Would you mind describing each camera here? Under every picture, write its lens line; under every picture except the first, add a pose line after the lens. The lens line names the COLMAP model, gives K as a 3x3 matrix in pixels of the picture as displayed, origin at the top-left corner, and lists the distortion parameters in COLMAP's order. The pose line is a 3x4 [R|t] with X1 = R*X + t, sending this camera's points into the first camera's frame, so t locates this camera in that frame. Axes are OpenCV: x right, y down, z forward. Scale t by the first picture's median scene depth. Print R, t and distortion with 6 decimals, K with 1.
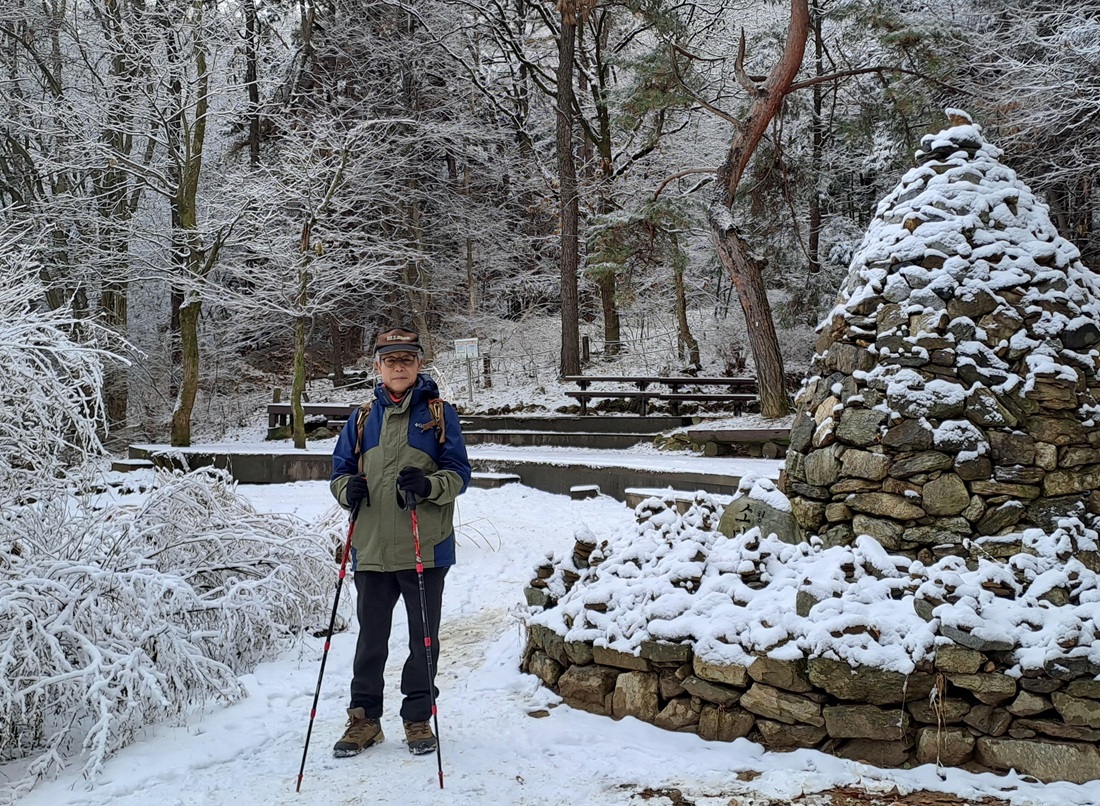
lens RADIAL K [[1125.1, 0, 593.6], [0, 1125.1, 335.5], [0, 0, 1]] dist [0.136413, -0.181816]
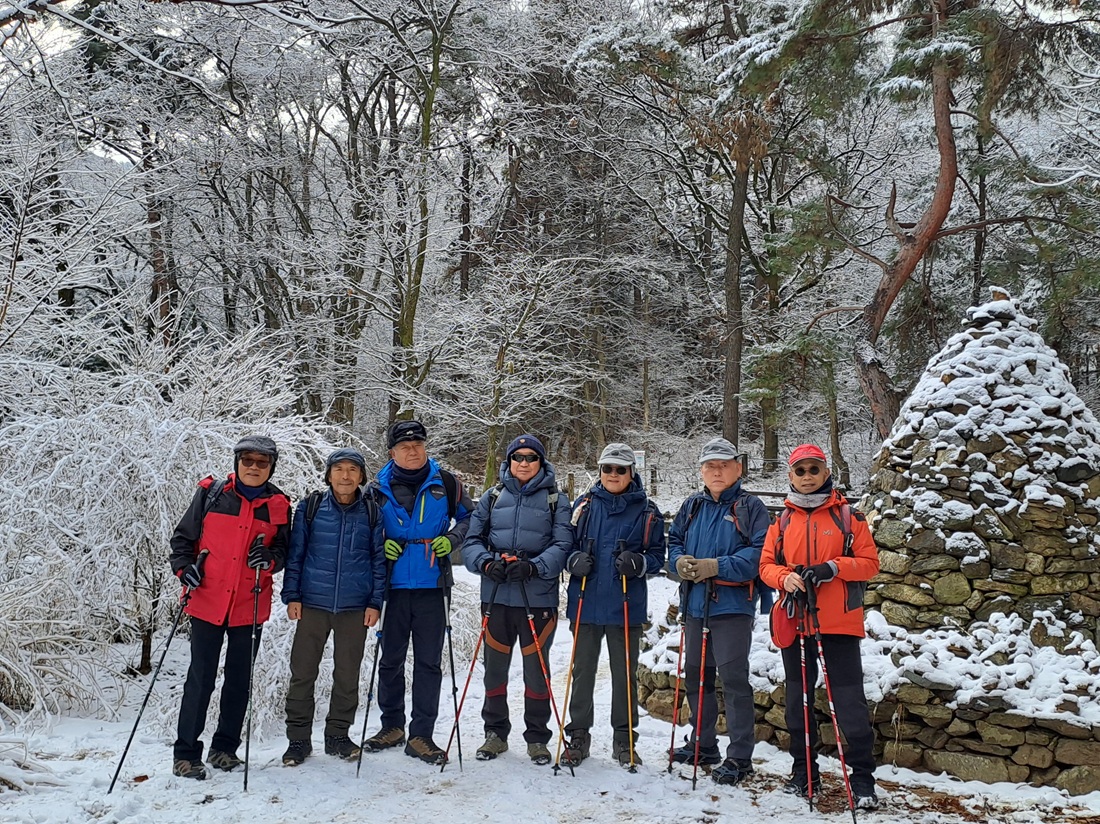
lens RADIAL K [[1056.7, 0, 589.0], [0, 1056.7, 442.5], [0, 0, 1]] dist [0.138154, -0.200102]
pose [[0.985260, 0.044467, -0.165180, 0.090073], [-0.045467, 0.998963, -0.002278, -0.005340], [0.164908, 0.009755, 0.986261, -0.269075]]
